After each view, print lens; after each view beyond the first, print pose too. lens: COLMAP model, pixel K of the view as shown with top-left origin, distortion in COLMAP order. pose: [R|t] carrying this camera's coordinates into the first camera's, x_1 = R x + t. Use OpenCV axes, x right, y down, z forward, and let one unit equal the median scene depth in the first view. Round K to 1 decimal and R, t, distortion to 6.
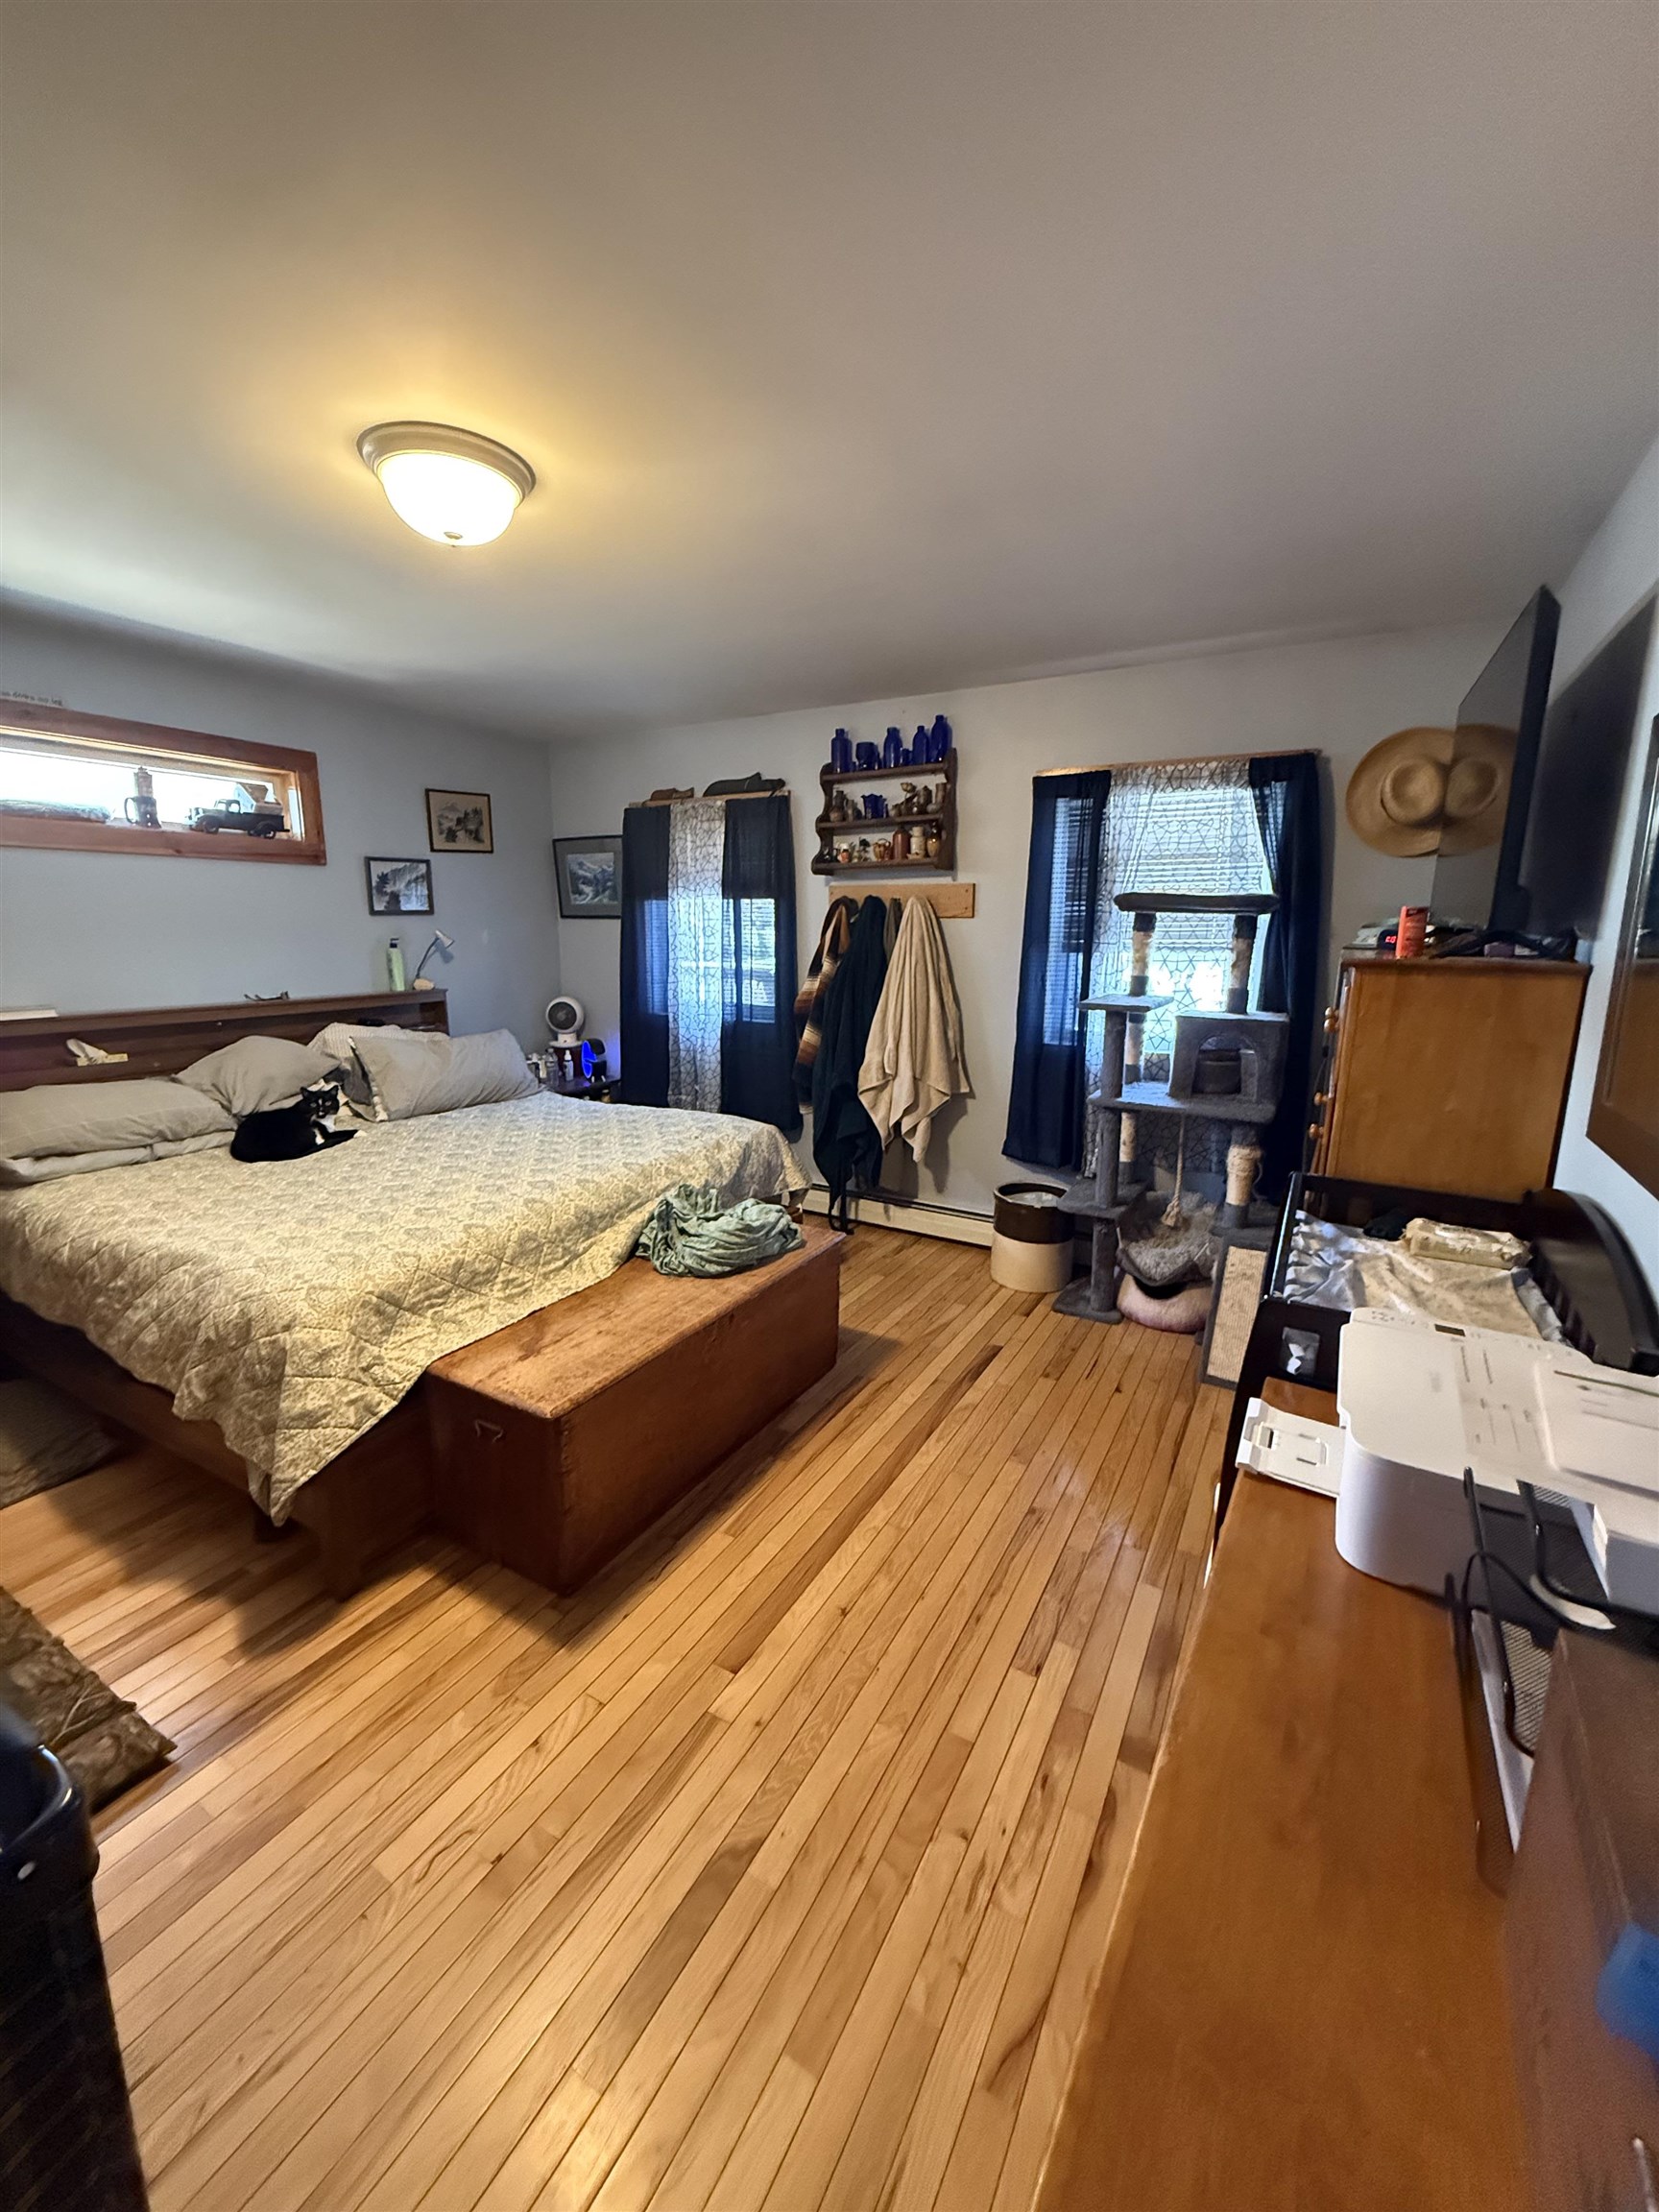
lens RADIAL K [[886.0, 0, 827.1], [0, 886.0, 1103.3], [0, 0, 1]] dist [0.003399, 0.000139]
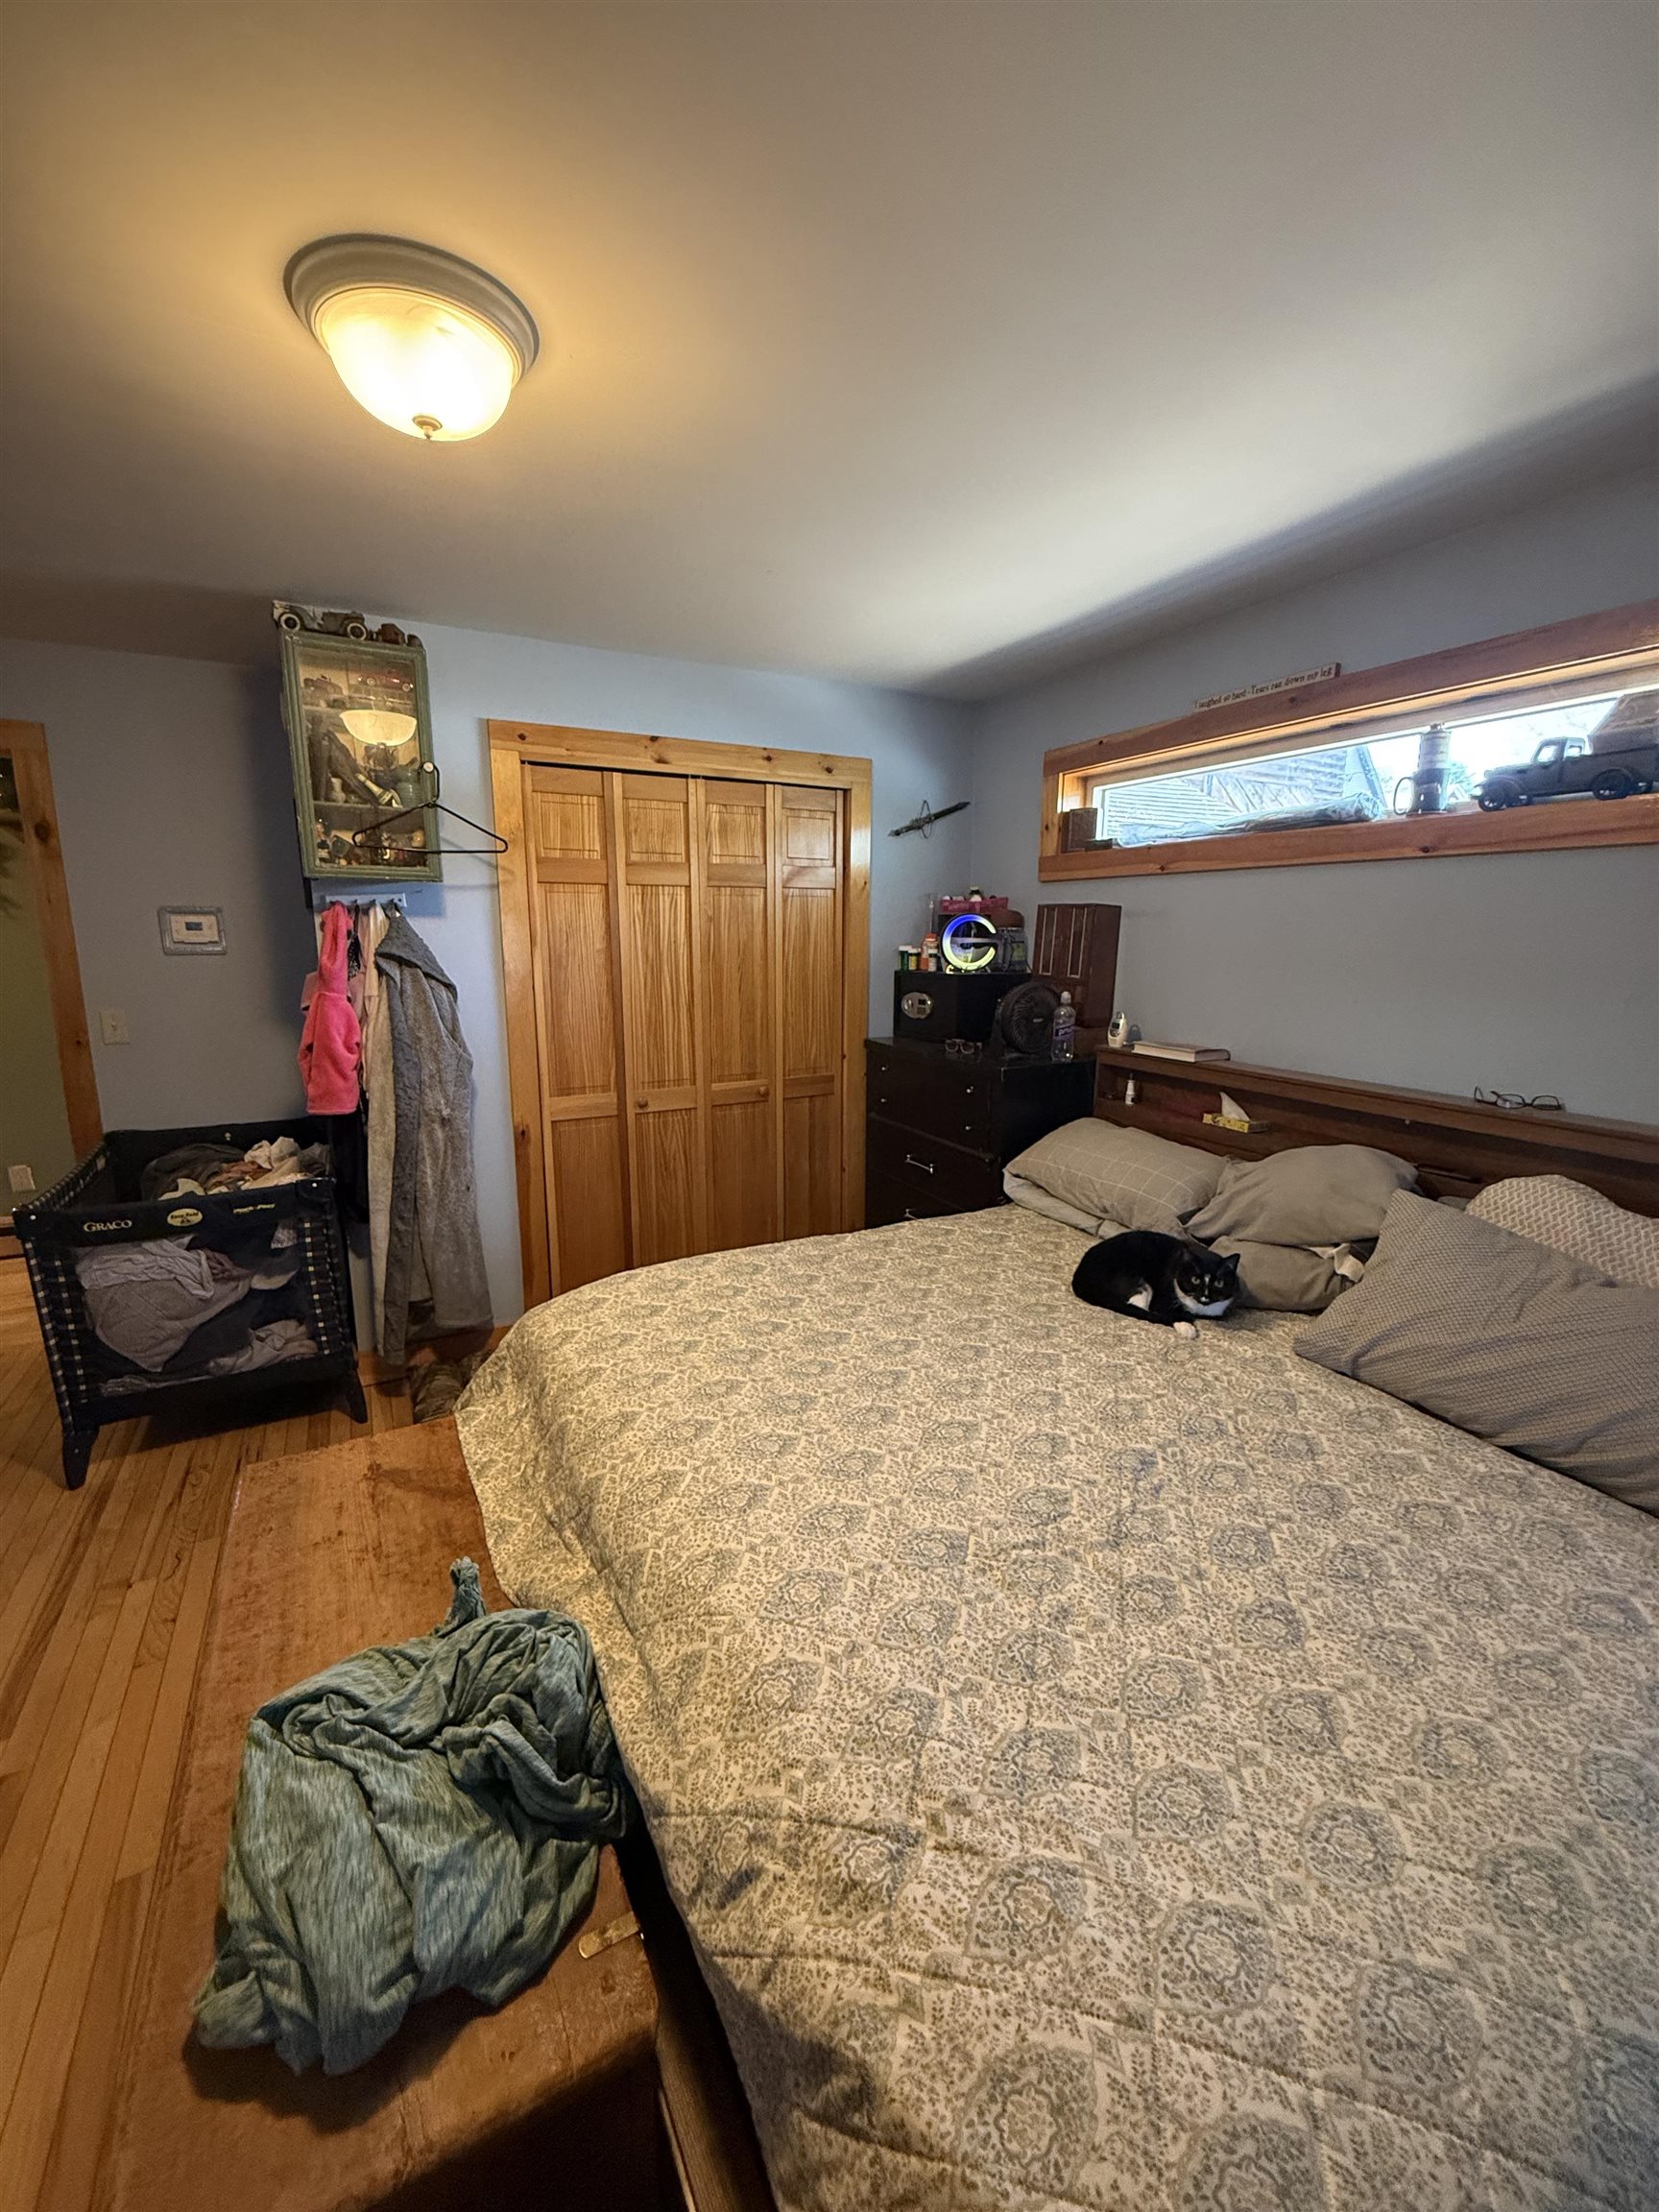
lens RADIAL K [[886.0, 0, 835.4], [0, 886.0, 1099.2], [0, 0, 1]] dist [0.003399, 0.000139]
pose [[-0.530542, 0.145355, -0.835103, 0.049741], [-0.181705, 0.942785, 0.279535, -0.230572], [0.827954, 0.300048, -0.473775, 1.072091]]
